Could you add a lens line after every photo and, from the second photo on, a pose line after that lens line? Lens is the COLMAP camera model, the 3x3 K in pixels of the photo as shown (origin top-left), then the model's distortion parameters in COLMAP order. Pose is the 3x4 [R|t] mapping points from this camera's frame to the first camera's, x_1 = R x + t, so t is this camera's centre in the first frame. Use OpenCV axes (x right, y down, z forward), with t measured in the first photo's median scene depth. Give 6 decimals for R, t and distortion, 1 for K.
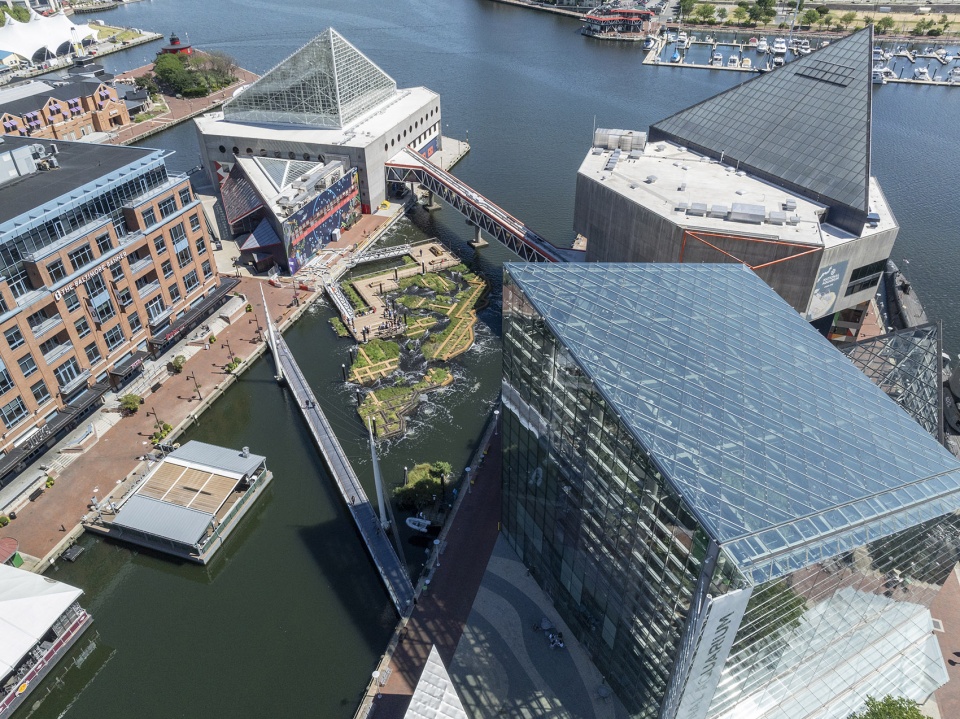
lens RADIAL K [[679.0, 0, 480.2], [0, 679.0, 360.3], [0, 0, 1]] dist [-0.010598, -0.002566]
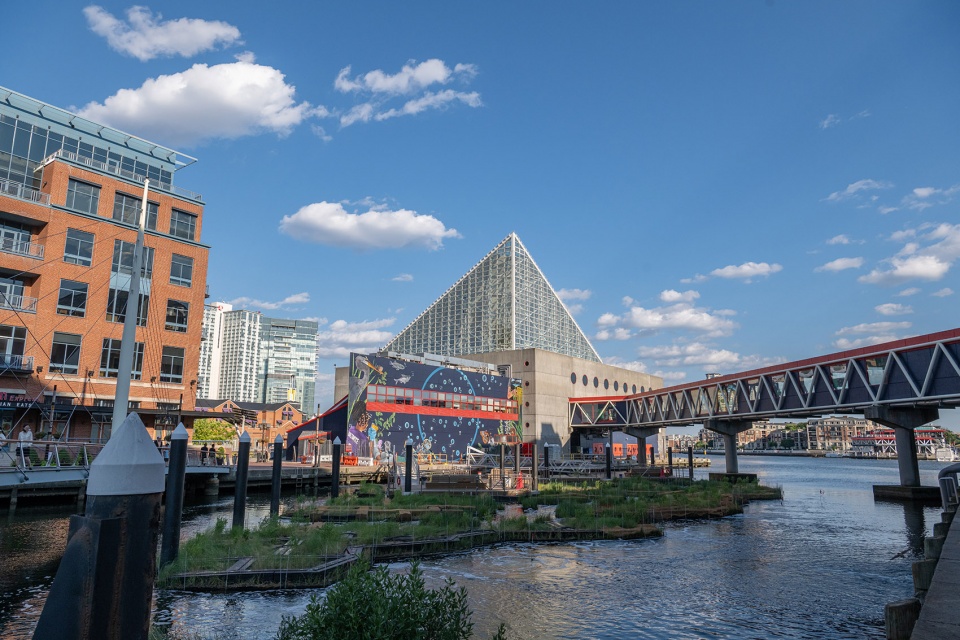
lens RADIAL K [[662.5, 0, 479.3], [0, 662.5, 319.9], [0, 0, 1]] dist [0.008638, -0.001603]
pose [[0.943066, -0.057116, -0.327665, -0.014700], [-0.197987, 0.695197, -0.691015, 0.123492], [0.267259, 0.716546, 0.644309, 0.614987]]
